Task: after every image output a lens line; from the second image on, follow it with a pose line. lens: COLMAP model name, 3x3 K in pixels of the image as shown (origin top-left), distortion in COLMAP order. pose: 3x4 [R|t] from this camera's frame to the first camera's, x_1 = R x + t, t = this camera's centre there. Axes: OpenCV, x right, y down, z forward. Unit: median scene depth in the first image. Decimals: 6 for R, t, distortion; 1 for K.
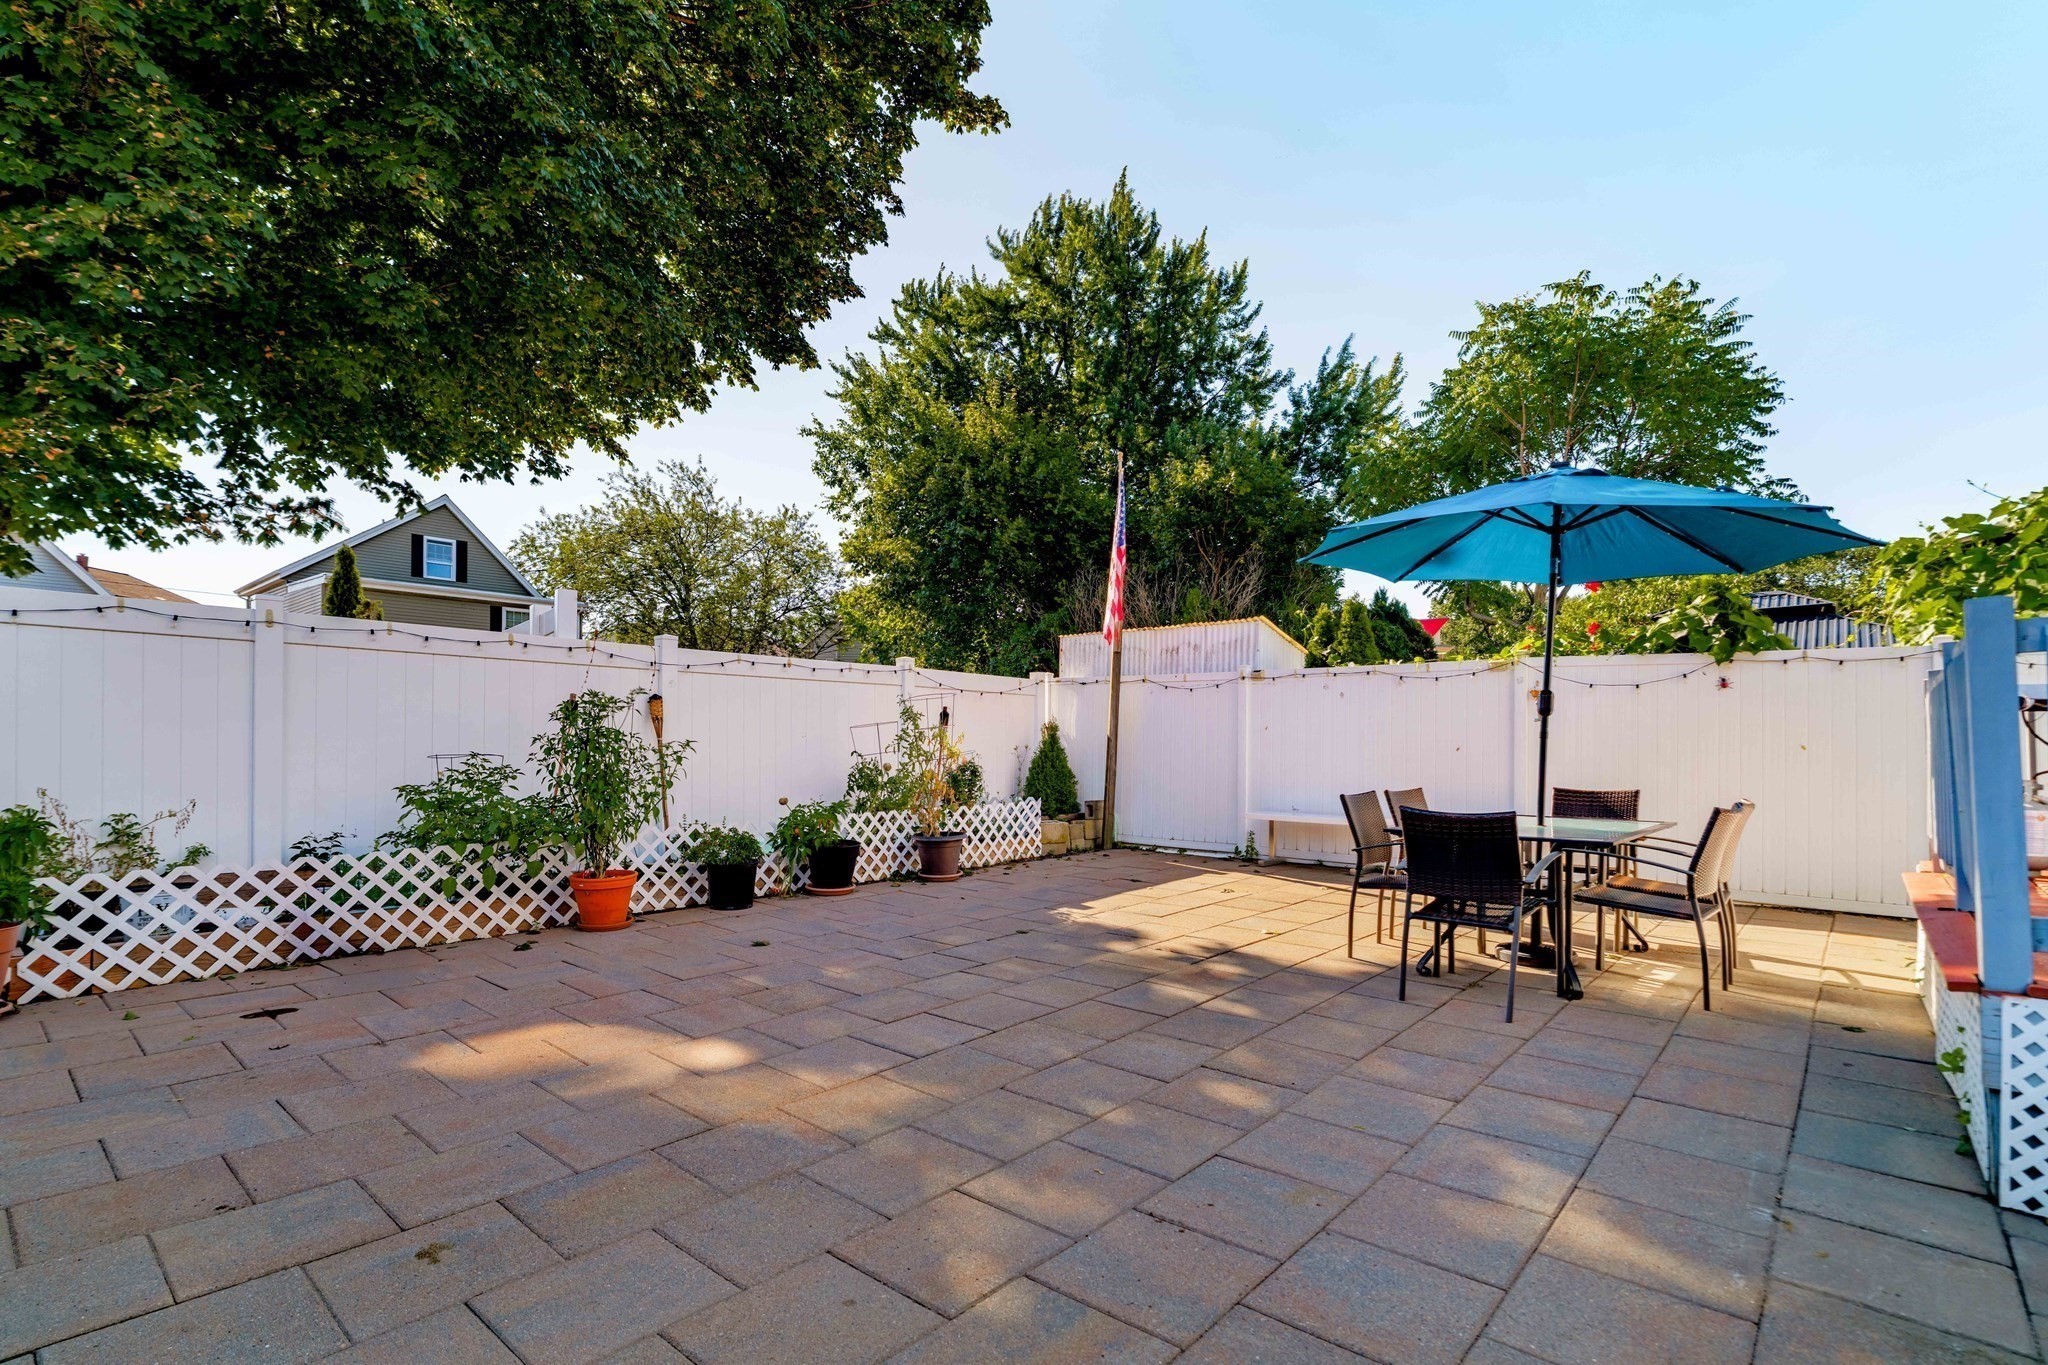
lens RADIAL K [[972.1, 0, 1030.1], [0, 972.1, 732.6], [0, 0, 1]] dist [-0.000197, 0.000106]
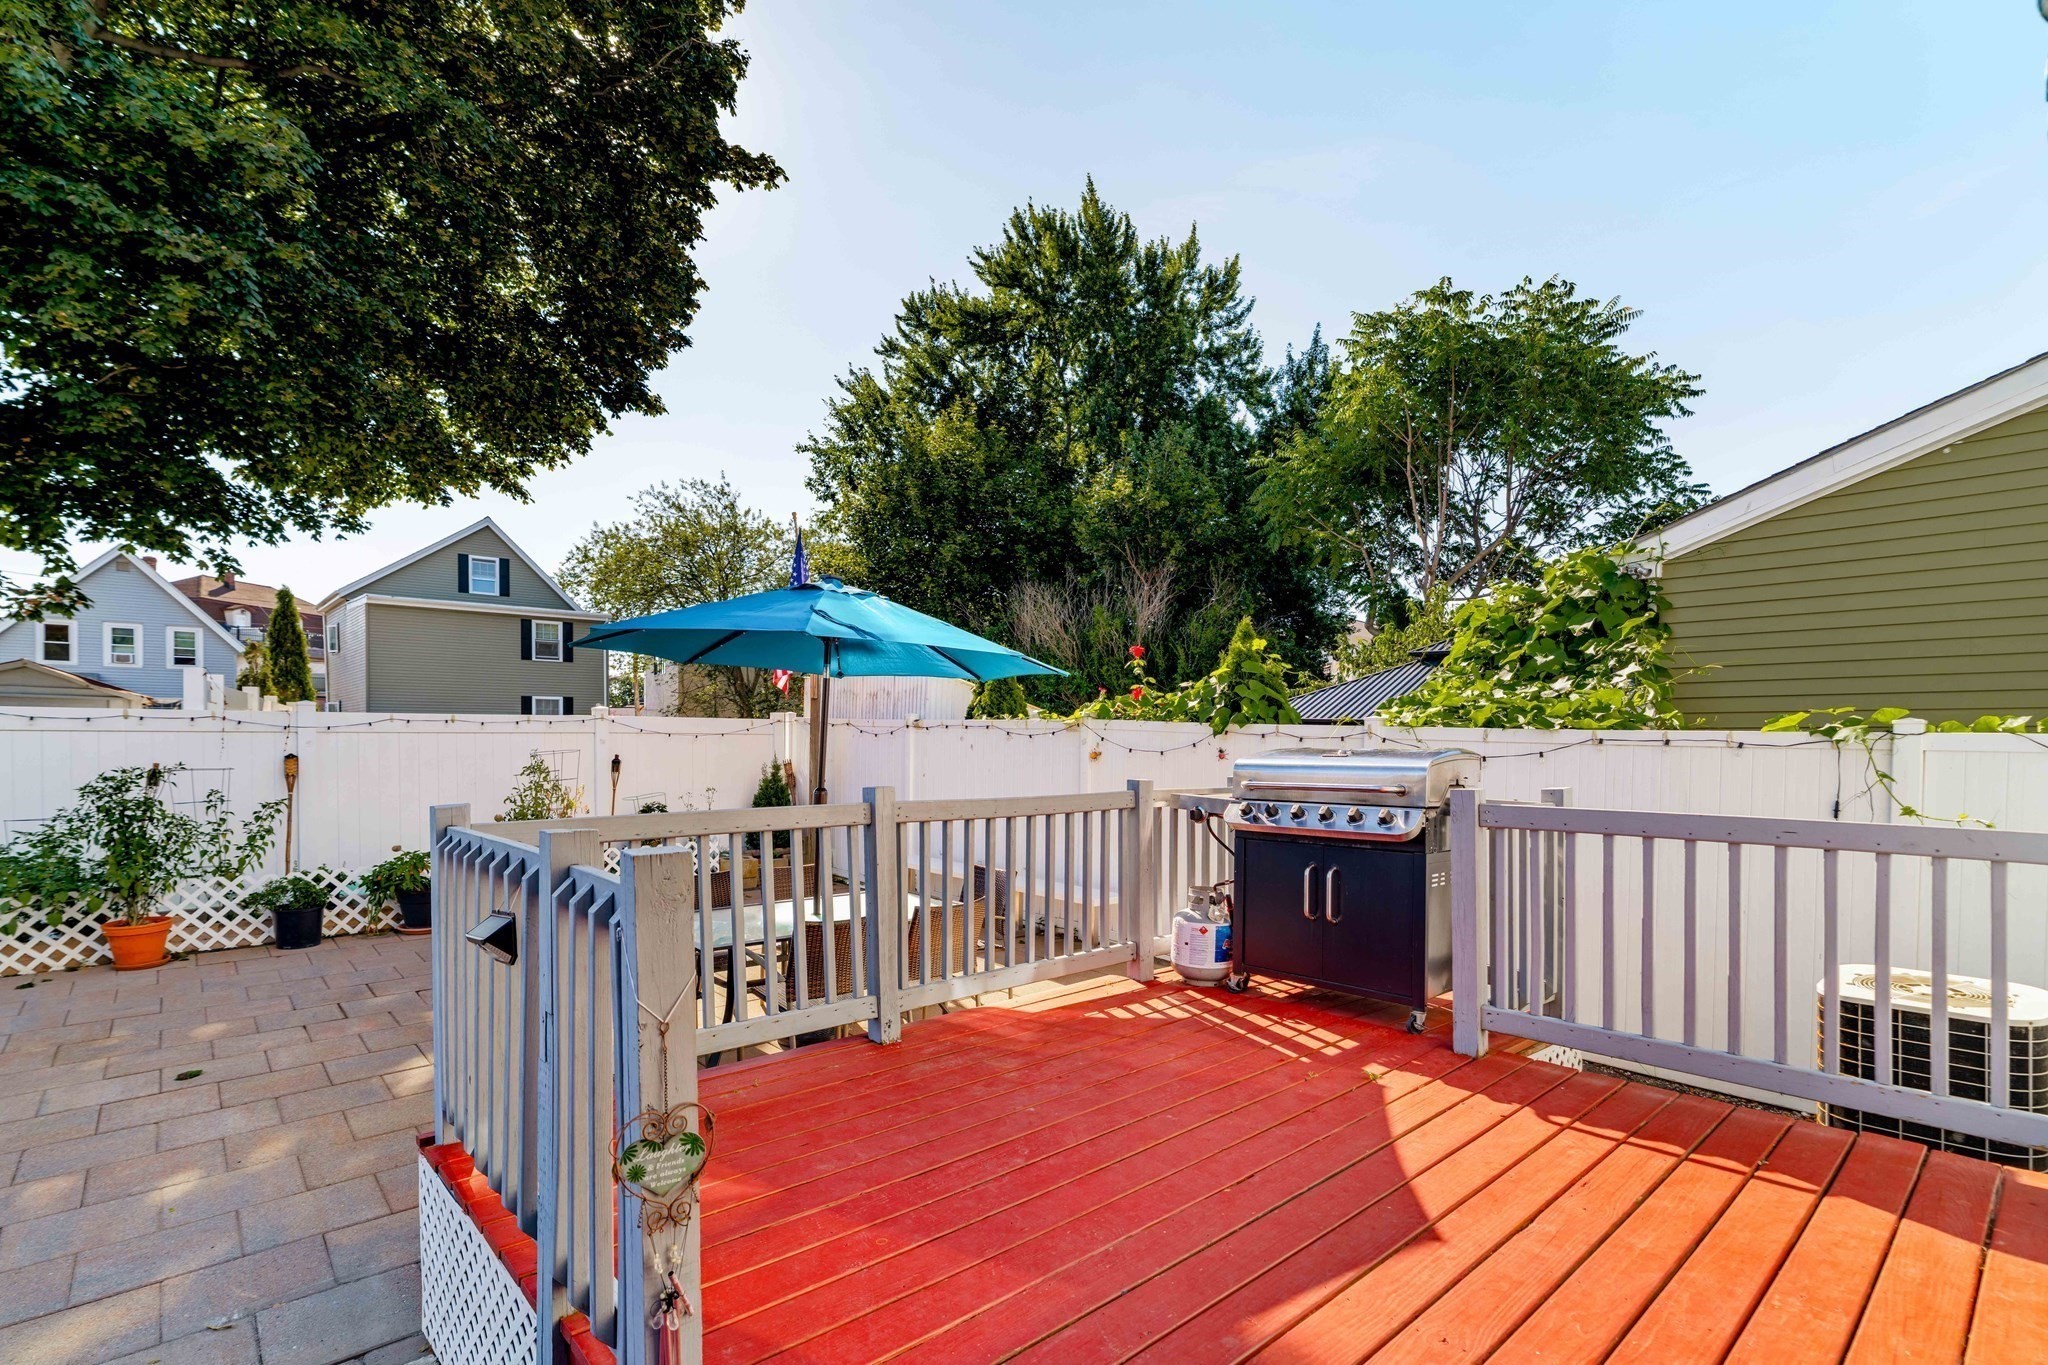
lens RADIAL K [[949.3, 0, 1021.7], [0, 949.3, 750.6], [0, 0, 1]] dist [-0.001277, -0.000551]
pose [[0.991870, 0.009044, -0.126935, 0.232611], [-0.004777, 0.999415, 0.033880, -0.031698], [0.127167, -0.032998, 0.991332, 0.002274]]
